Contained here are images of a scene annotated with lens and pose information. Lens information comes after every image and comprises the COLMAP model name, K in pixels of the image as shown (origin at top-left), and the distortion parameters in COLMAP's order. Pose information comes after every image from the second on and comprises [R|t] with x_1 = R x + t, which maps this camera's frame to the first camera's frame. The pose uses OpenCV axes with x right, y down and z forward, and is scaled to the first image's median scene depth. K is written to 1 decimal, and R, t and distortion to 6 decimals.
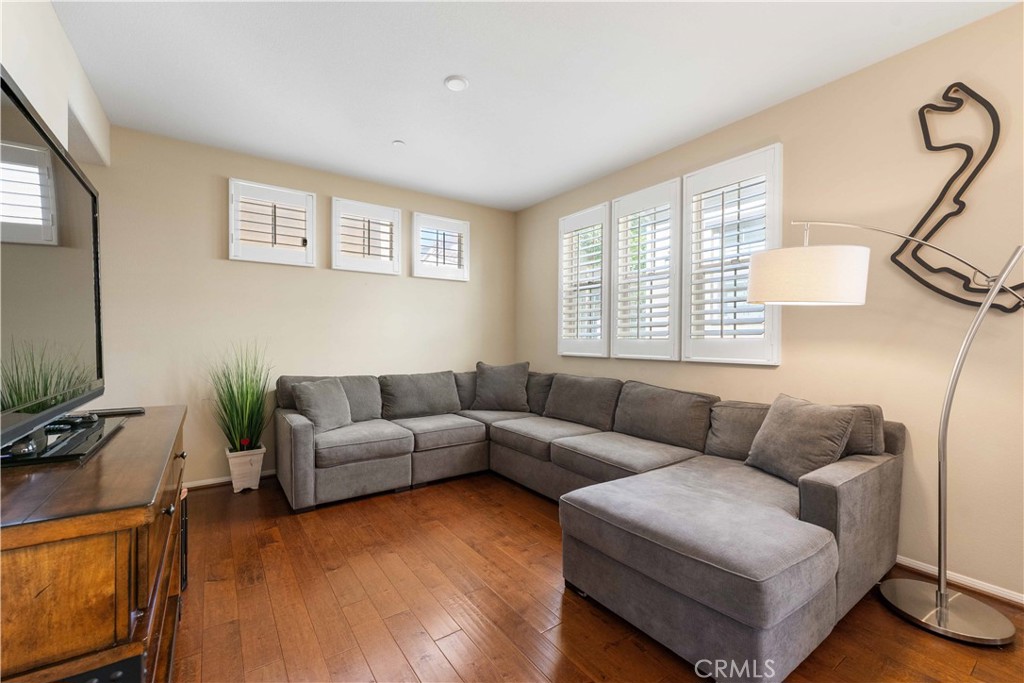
lens RADIAL K [[413.6, 0, 500.4], [0, 413.6, 346.8], [0, 0, 1]] dist [-0.000822, 0.000000]
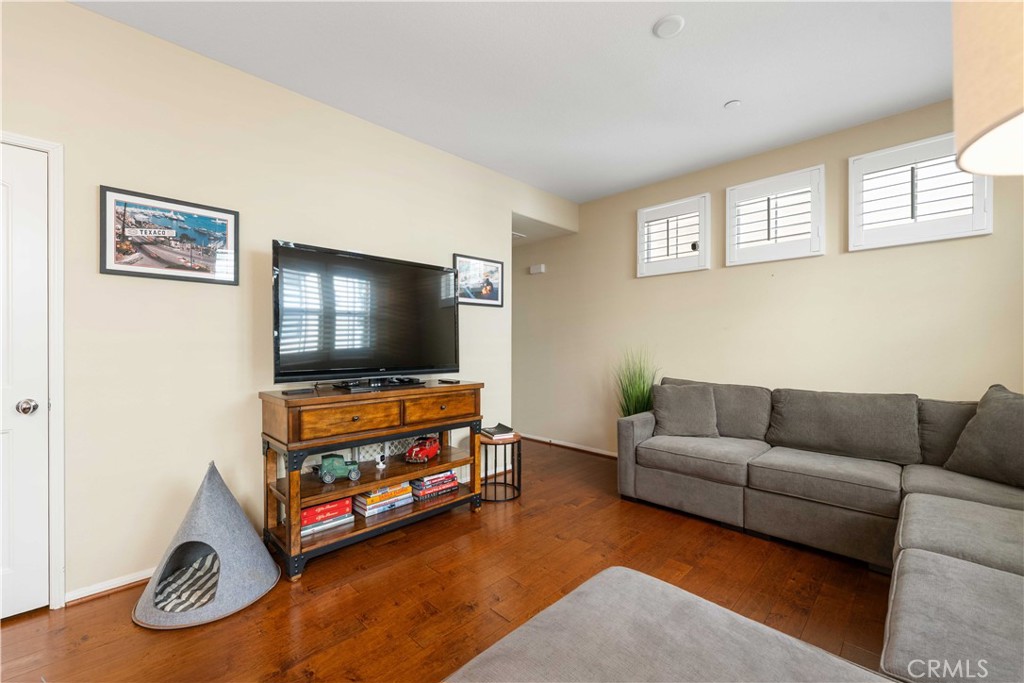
lens RADIAL K [[413.6, 0, 500.4], [0, 413.6, 346.8], [0, 0, 1]] dist [-0.000822, 0.000000]
pose [[0.183591, 0.002892, -0.982999, 0.383533], [-0.011424, 0.999934, 0.000809, -0.004809], [0.982936, 0.011082, 0.183612, 0.320529]]
